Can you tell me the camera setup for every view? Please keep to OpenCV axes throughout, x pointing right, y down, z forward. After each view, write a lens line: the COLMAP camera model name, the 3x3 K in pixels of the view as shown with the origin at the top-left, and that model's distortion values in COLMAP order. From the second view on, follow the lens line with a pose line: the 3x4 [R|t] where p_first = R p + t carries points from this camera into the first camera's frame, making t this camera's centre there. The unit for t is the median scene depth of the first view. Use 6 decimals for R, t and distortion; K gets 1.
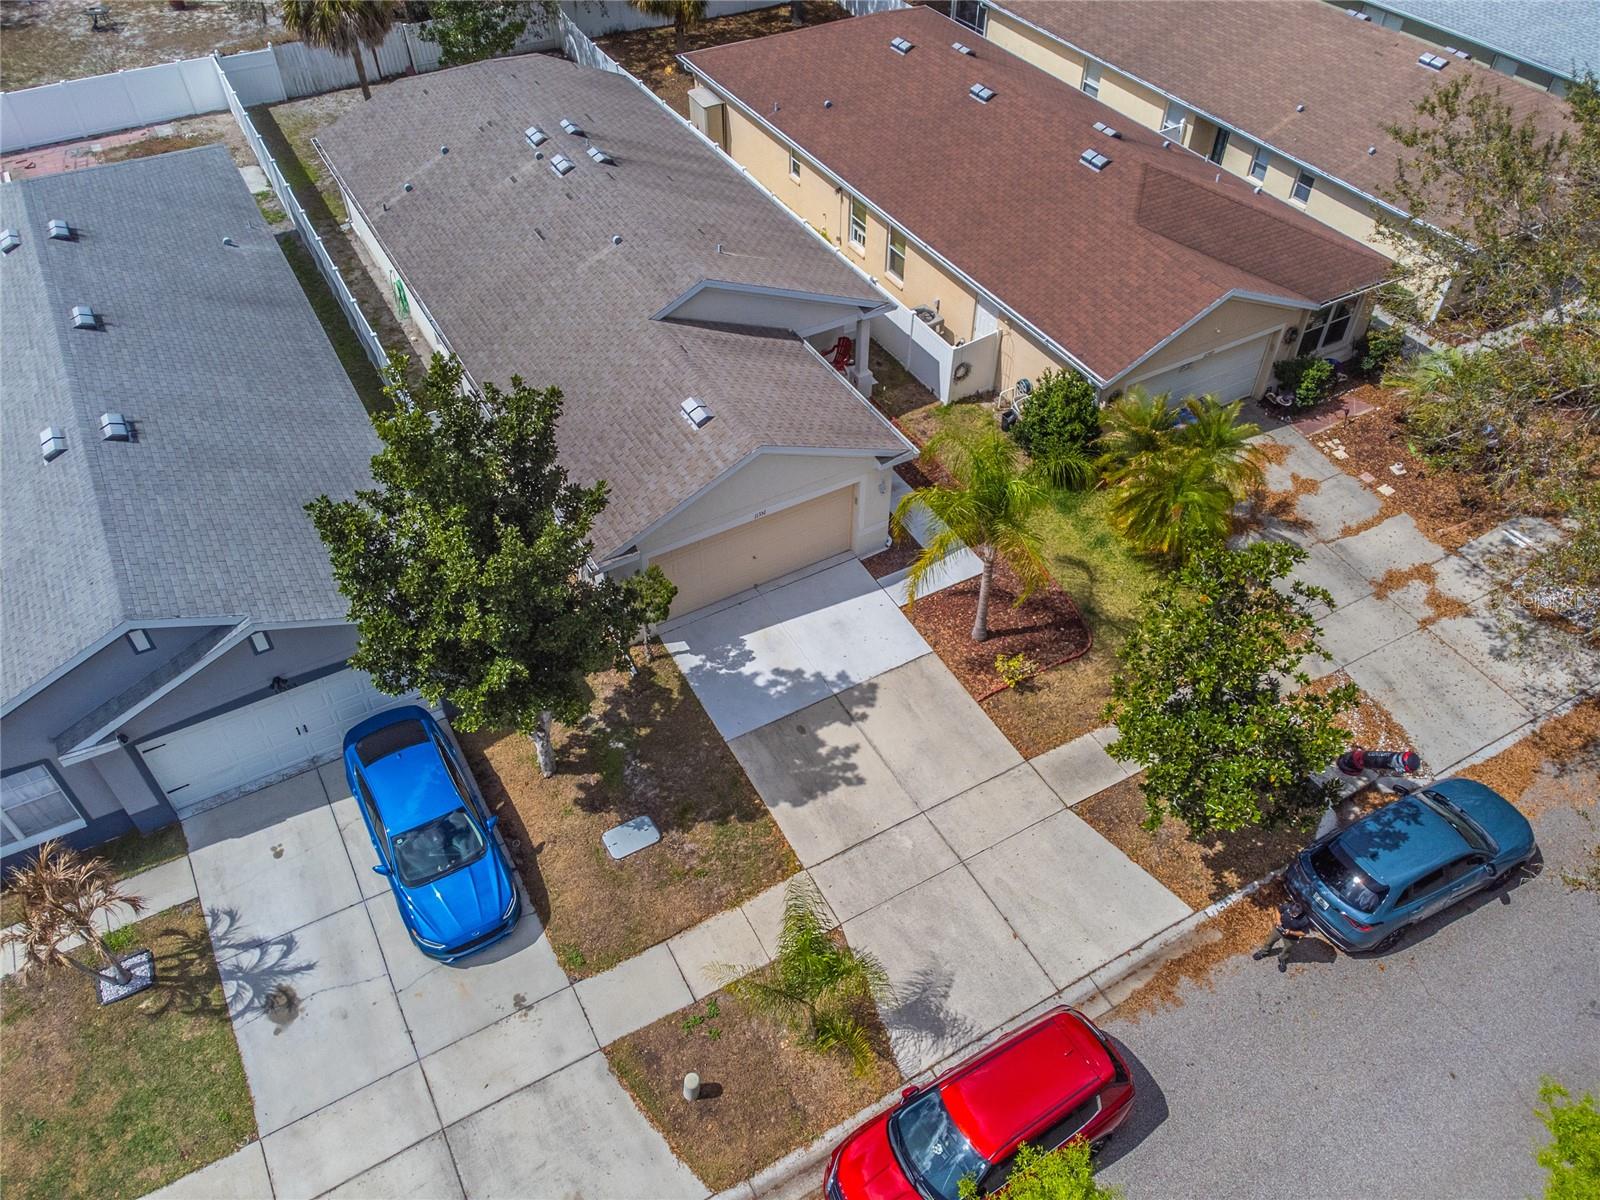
lens RADIAL K [[1185.5, 0, 815.1], [0, 1185.5, 600.6], [0, 0, 1]] dist [0.034624, -0.003829]
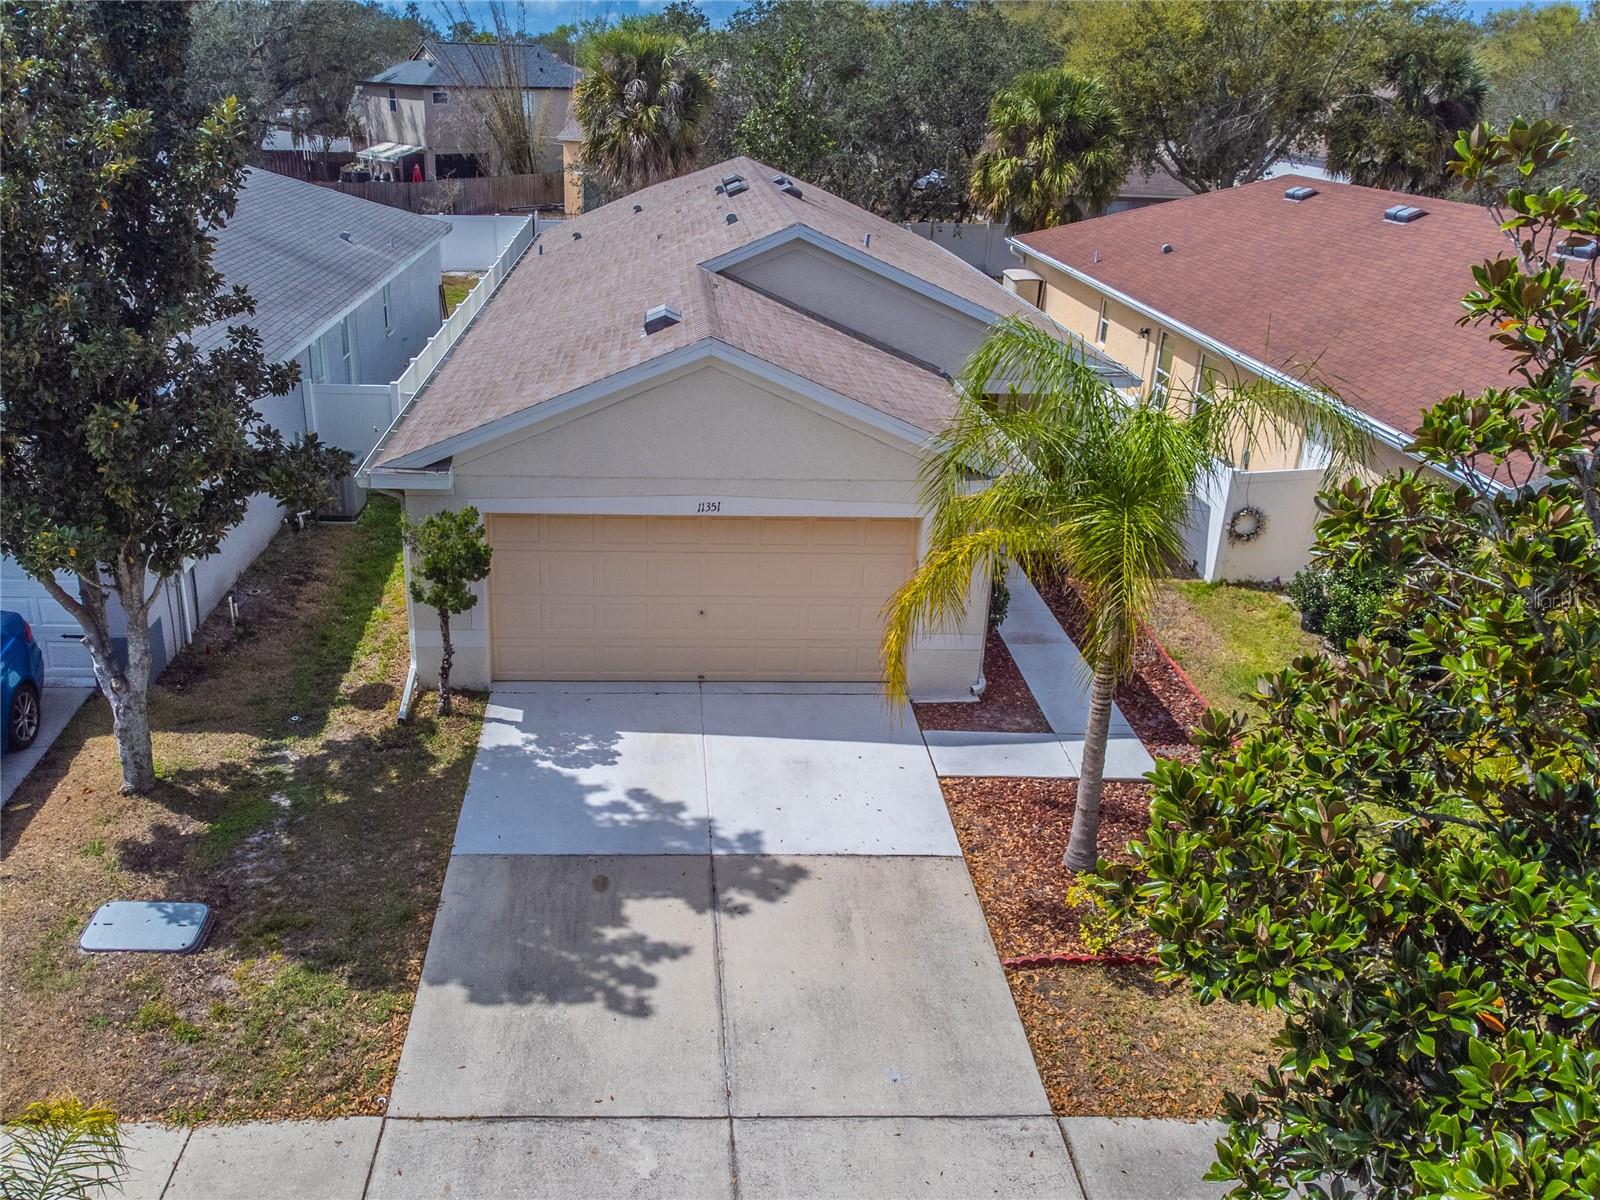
lens RADIAL K [[1303.8, 0, 707.1], [0, 1303.8, 599.7], [0, 0, 1]] dist [-0.010536, -0.003729]
pose [[0.879289, 0.194725, -0.434664, 0.232189], [-0.348013, 0.885727, -0.307205, 0.156299], [0.325173, 0.421391, 0.846576, 0.548191]]
